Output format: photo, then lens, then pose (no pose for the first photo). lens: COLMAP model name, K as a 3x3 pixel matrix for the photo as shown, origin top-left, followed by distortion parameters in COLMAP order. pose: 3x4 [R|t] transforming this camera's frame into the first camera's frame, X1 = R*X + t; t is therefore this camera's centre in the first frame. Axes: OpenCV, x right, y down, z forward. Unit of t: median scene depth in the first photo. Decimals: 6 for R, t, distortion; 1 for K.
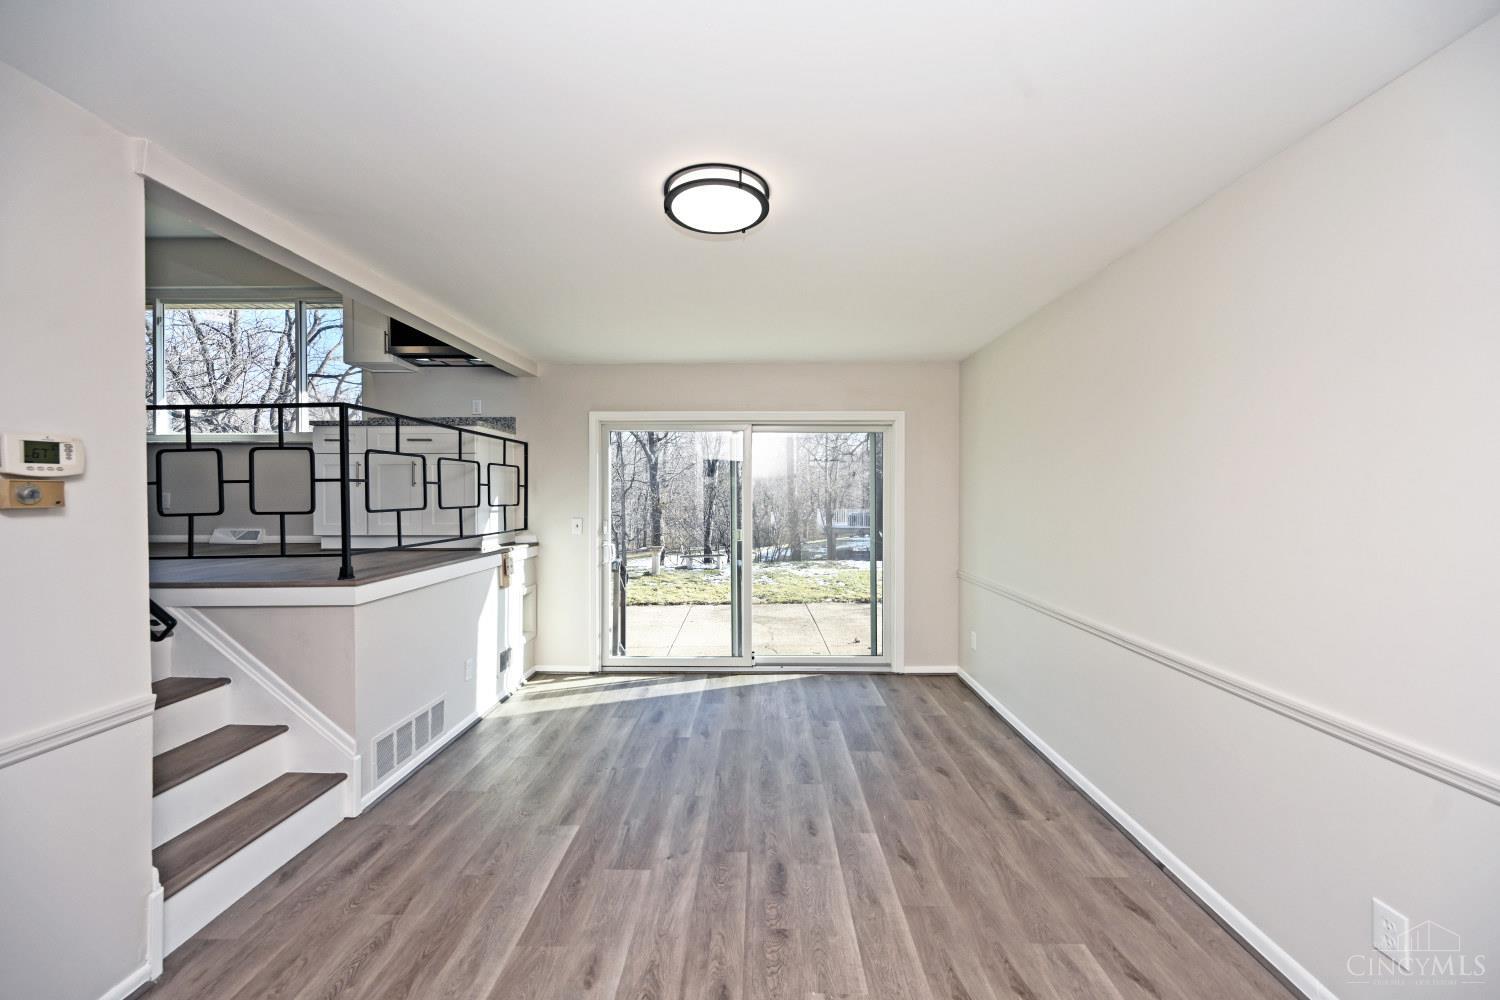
lens RADIAL K [[591.6, 0, 753.8], [0, 591.6, 507.3], [0, 0, 1]] dist [-0.000314, 0.000031]
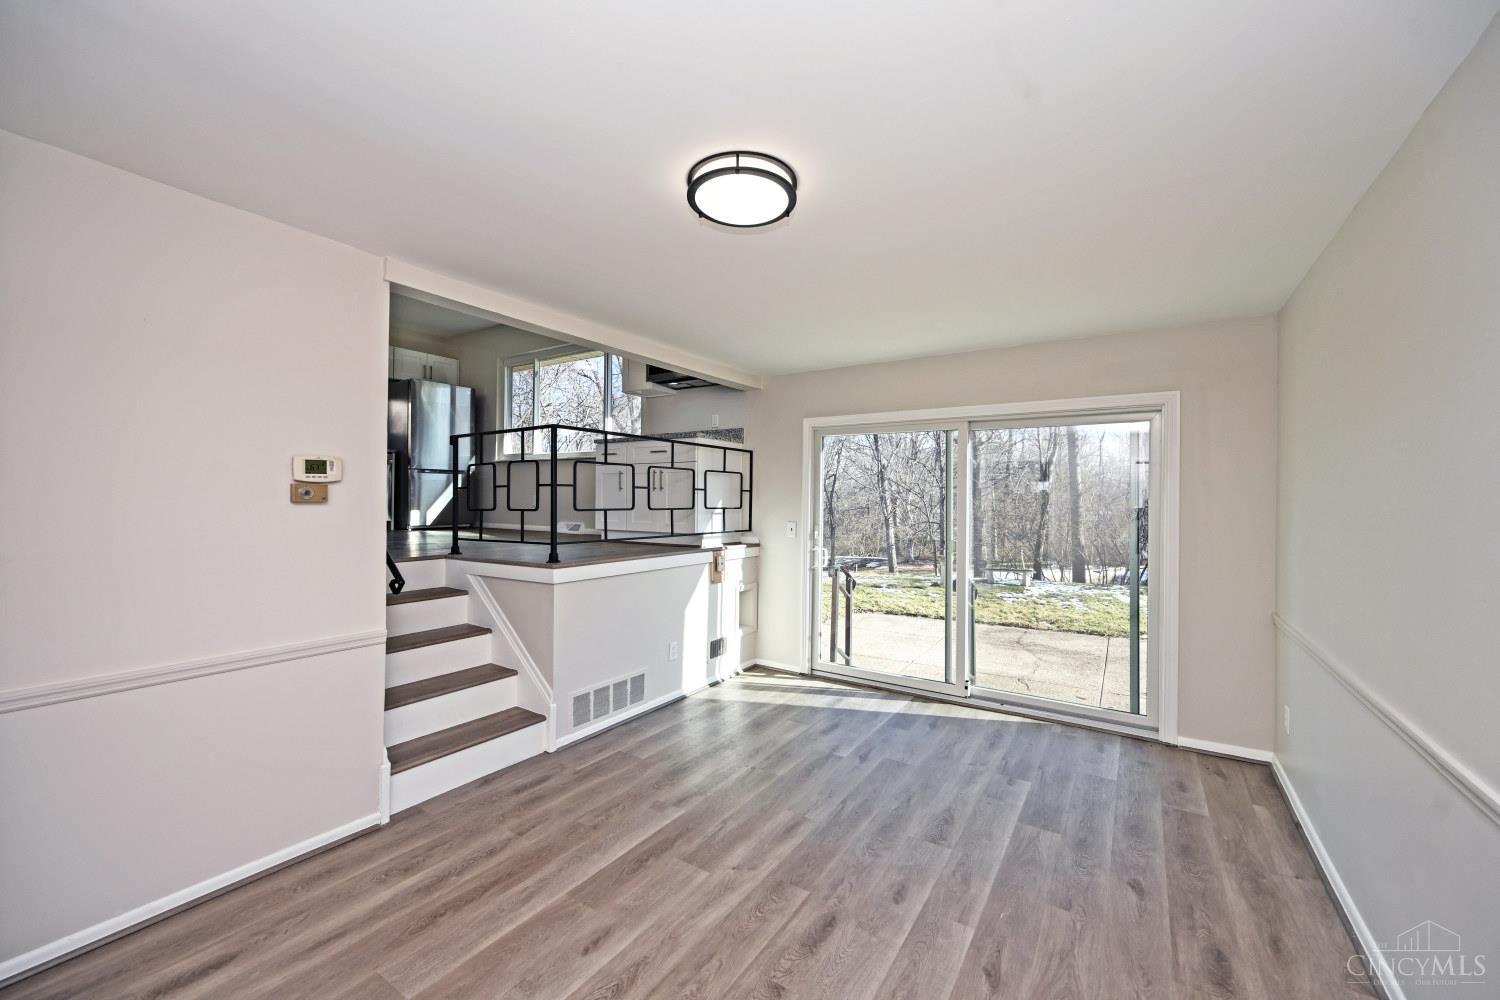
lens RADIAL K [[592.3, 0, 756.6], [0, 592.3, 503.9], [0, 0, 1]] dist [-0.000110, 0.000167]
pose [[0.843521, 0.012611, -0.536949, 0.295078], [-0.021957, 0.999698, -0.011014, -0.000628], [0.536648, 0.021080, 0.843543, 0.129938]]
